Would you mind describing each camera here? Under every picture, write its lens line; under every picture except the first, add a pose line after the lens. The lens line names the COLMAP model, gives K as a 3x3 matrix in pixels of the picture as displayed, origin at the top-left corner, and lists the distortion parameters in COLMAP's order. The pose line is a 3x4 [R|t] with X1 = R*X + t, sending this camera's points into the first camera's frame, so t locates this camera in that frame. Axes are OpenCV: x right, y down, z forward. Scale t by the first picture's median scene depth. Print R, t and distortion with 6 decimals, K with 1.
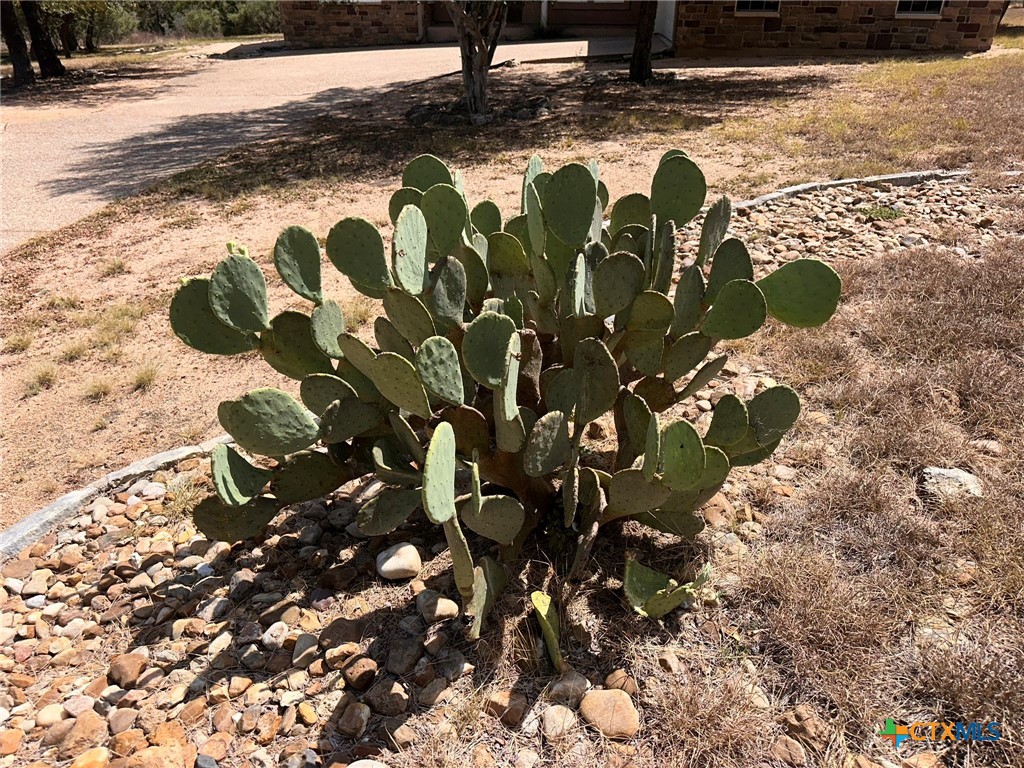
lens RADIAL K [[720.0, 0, 512.3], [0, 720.0, 384.3], [0, 0, 1]] dist [-0.005505, -0.001948]
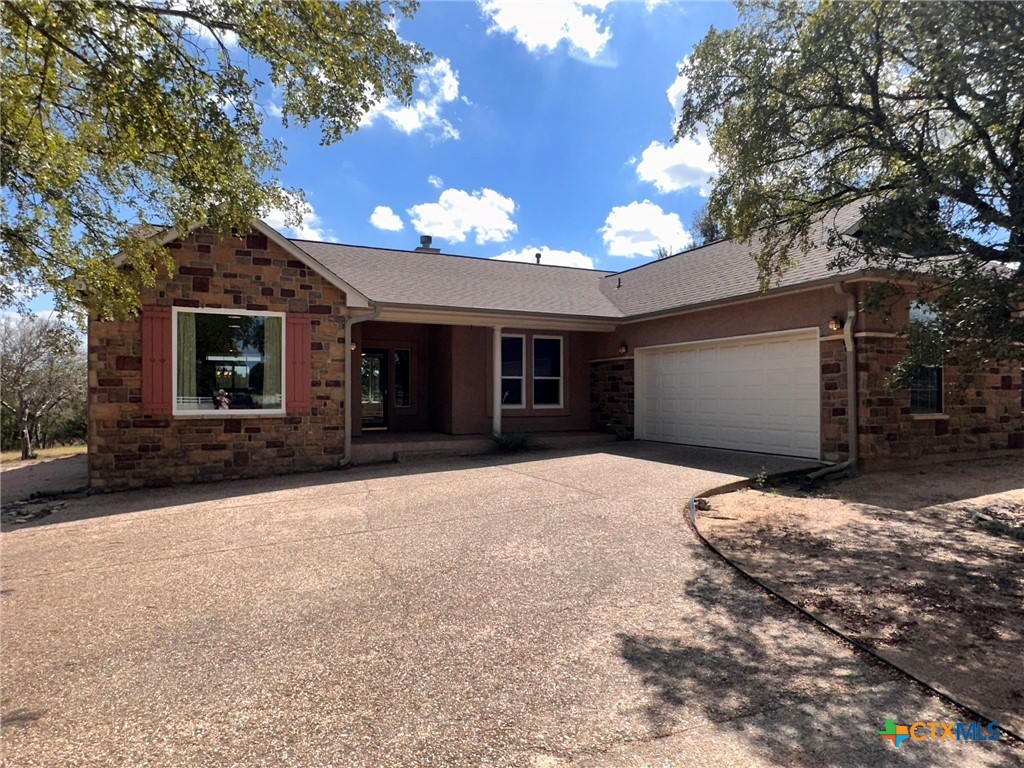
lens RADIAL K [[600.0, 0, 514.5], [0, 600.0, 386.8], [0, 0, 1]] dist [-0.005014, -0.000714]
pose [[0.866041, 0.000804, 0.499972, -0.374844], [0.250254, 0.865018, -0.434876, -0.364693], [-0.432834, 0.501741, 0.748940, 0.676264]]
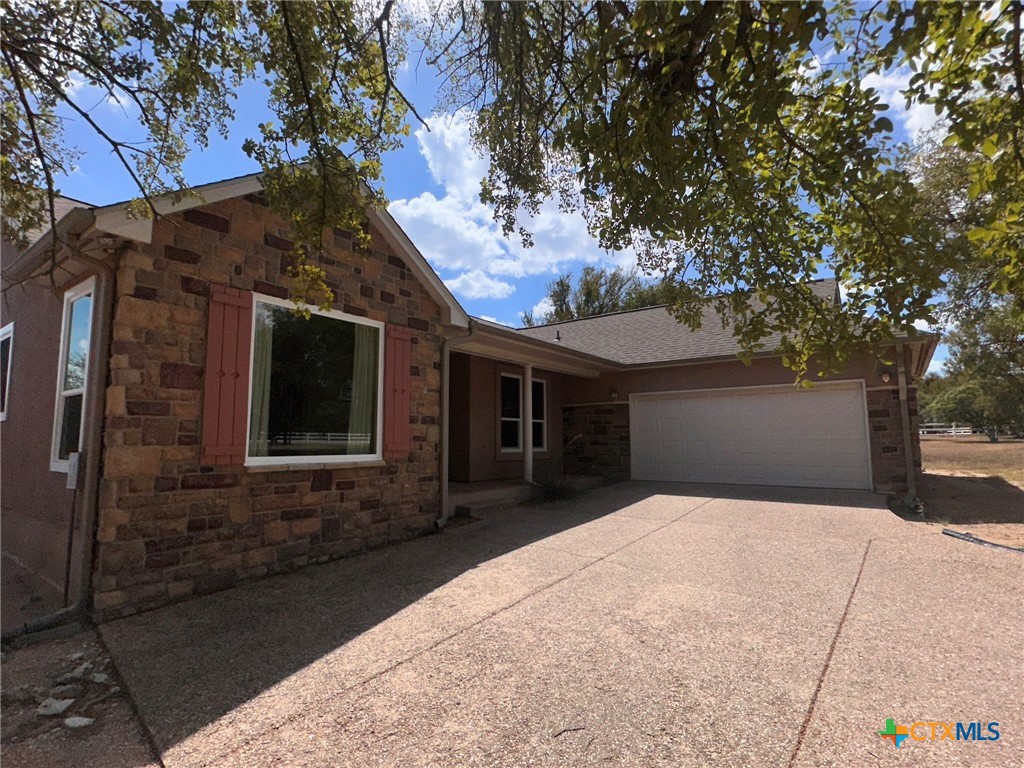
lens RADIAL K [[513.0, 0, 508.8], [0, 513.0, 384.2], [0, 0, 1]] dist [-0.003370, 0.000211]
pose [[0.533042, 0.088184, 0.841481, -0.579166], [0.421006, 0.835043, -0.354198, -0.575928], [-0.733908, 0.543071, 0.407987, 1.063166]]
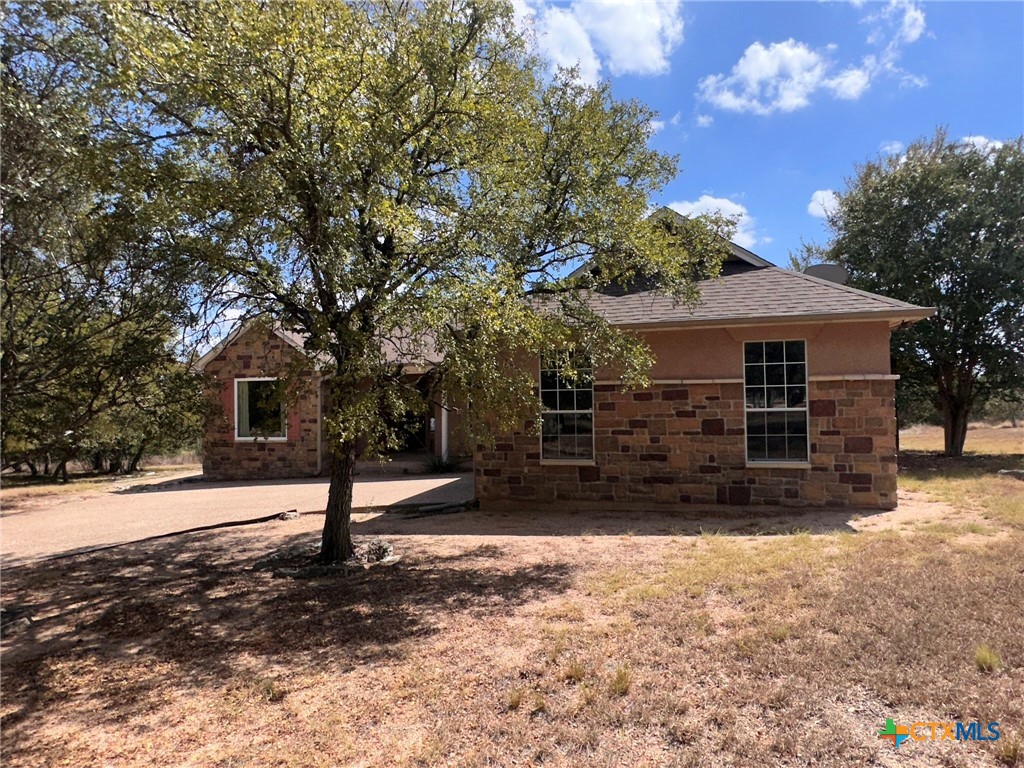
lens RADIAL K [[600.0, 0, 513.1], [0, 600.0, 387.5], [0, 0, 1]] dist [-0.005014, -0.000714]
pose [[0.987032, -0.022257, -0.158976, 0.381441], [-0.063491, 0.855457, -0.513967, -0.236465], [0.147436, 0.517396, 0.842950, 0.381246]]
